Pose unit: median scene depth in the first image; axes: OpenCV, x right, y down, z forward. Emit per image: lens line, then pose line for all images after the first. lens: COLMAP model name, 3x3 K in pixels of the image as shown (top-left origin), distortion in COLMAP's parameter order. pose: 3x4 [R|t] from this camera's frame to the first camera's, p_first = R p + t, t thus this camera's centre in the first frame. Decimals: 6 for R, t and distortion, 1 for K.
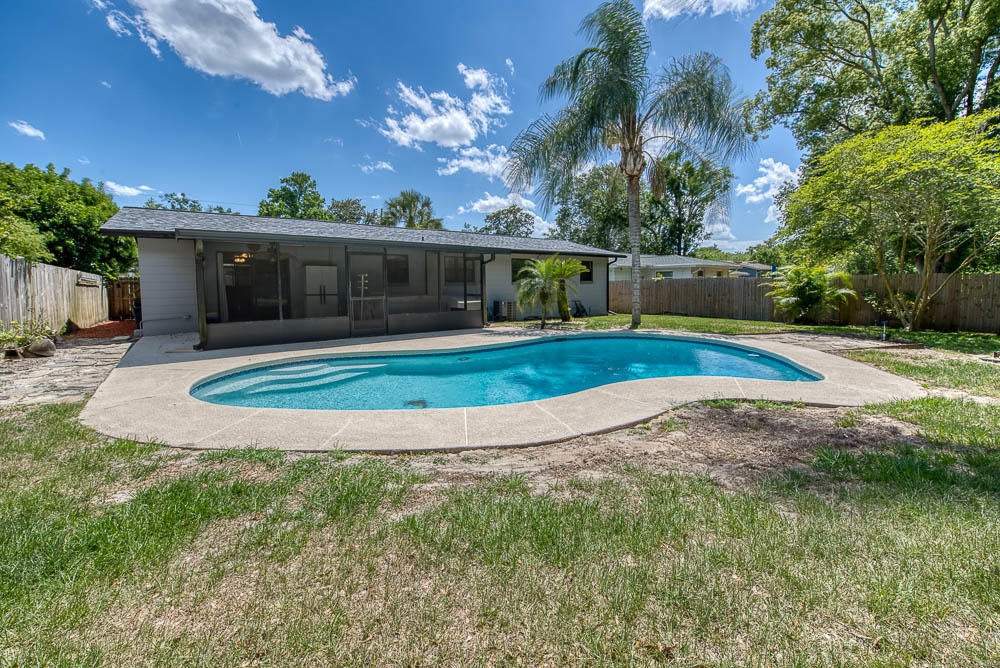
lens RADIAL K [[426.4, 0, 499.9], [0, 426.4, 302.2], [0, 0, 1]] dist [-0.001675, -0.000273]
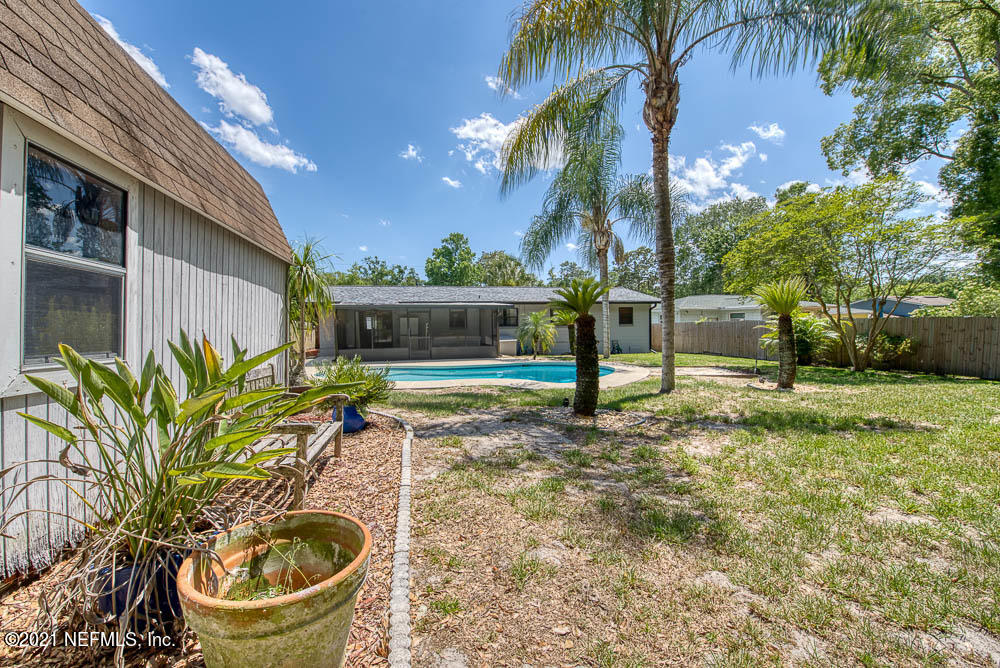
lens RADIAL K [[451.3, 0, 500.0], [0, 451.3, 334.0], [0, 0, 1]] dist [-0.001259, -0.000290]
pose [[0.917353, 0.002838, -0.398064, 0.368275], [-0.009389, 0.999851, -0.014508, -0.001063], [0.397963, 0.017046, 0.917243, -0.279492]]
